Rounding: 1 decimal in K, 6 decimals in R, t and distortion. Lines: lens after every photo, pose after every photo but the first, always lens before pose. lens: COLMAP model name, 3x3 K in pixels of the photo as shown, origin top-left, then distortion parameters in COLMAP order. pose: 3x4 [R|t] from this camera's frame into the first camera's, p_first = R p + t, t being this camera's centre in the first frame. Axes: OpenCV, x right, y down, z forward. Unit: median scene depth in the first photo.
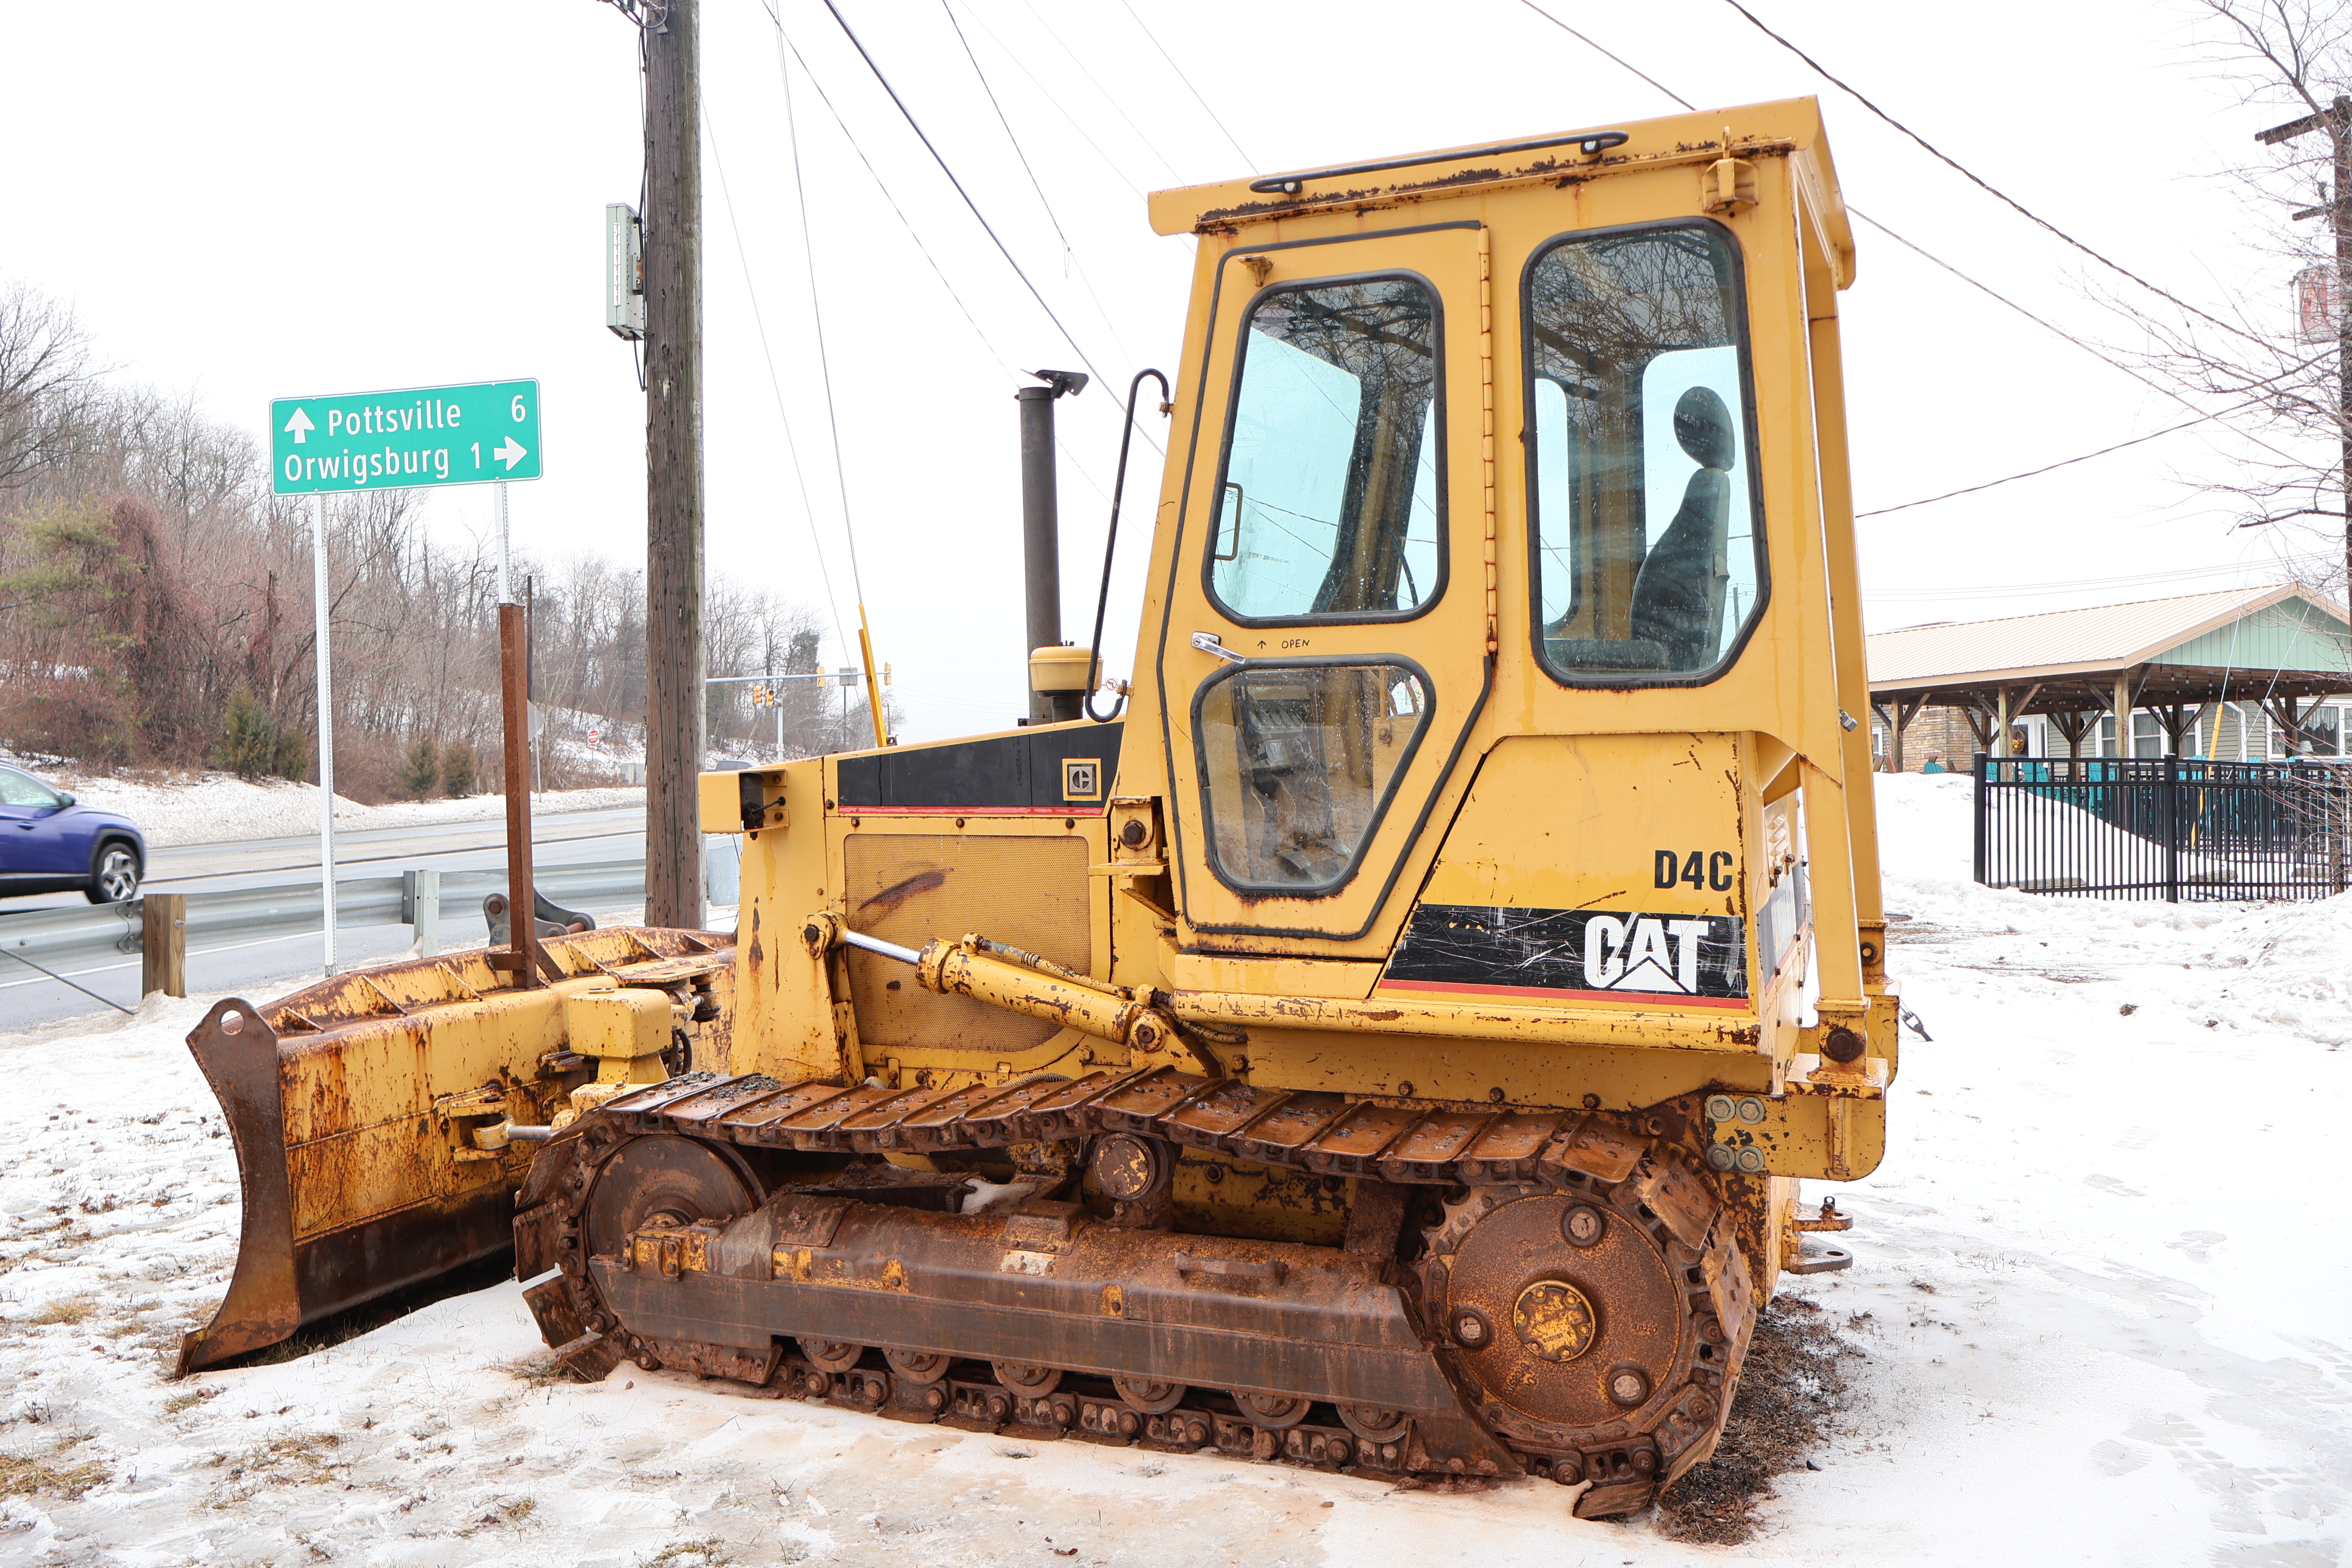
lens RADIAL K [[1959.3, 0, 1161.2], [0, 1959.3, 789.8], [0, 0, 1]] dist [-0.003553, 0.004301]
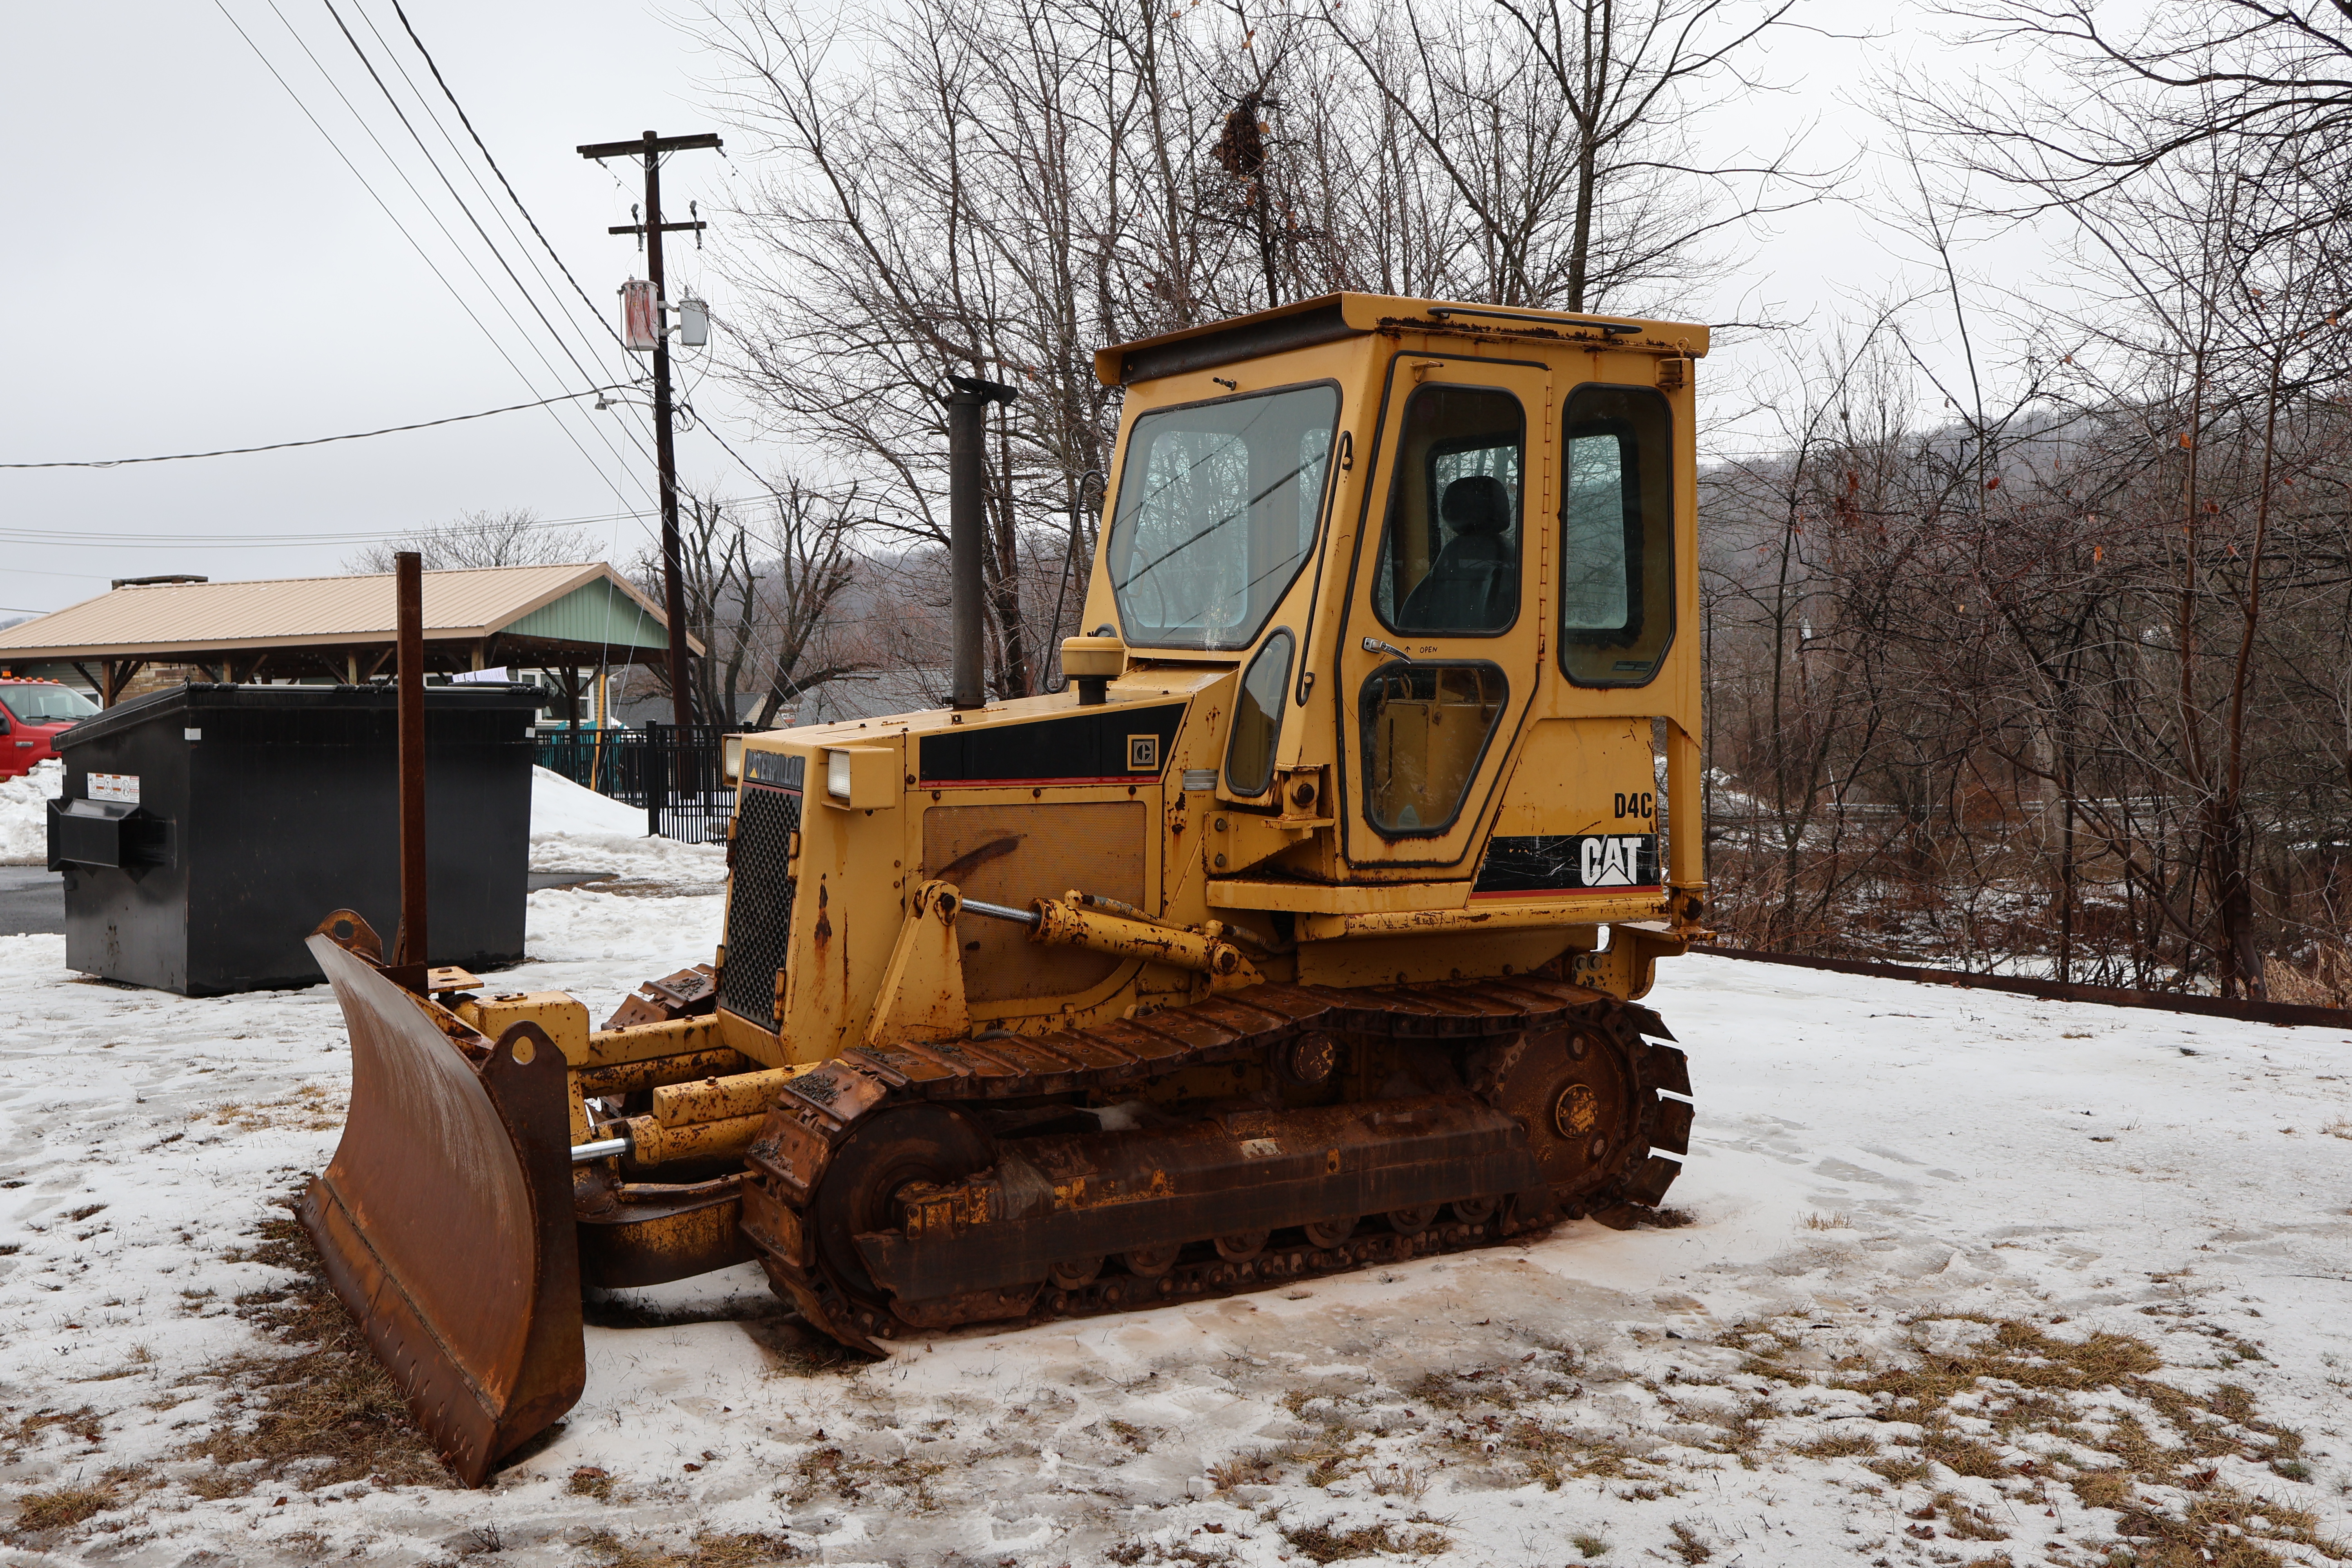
lens RADIAL K [[2075.0, 0, 1151.9], [0, 2075.0, 779.8], [0, 0, 1]] dist [0.000677, 0.011052]
pose [[0.615668, -0.023410, 0.787658, -1.137625], [0.012251, 0.999722, 0.020137, -0.015391], [-0.787911, -0.002748, 0.615784, 0.258443]]
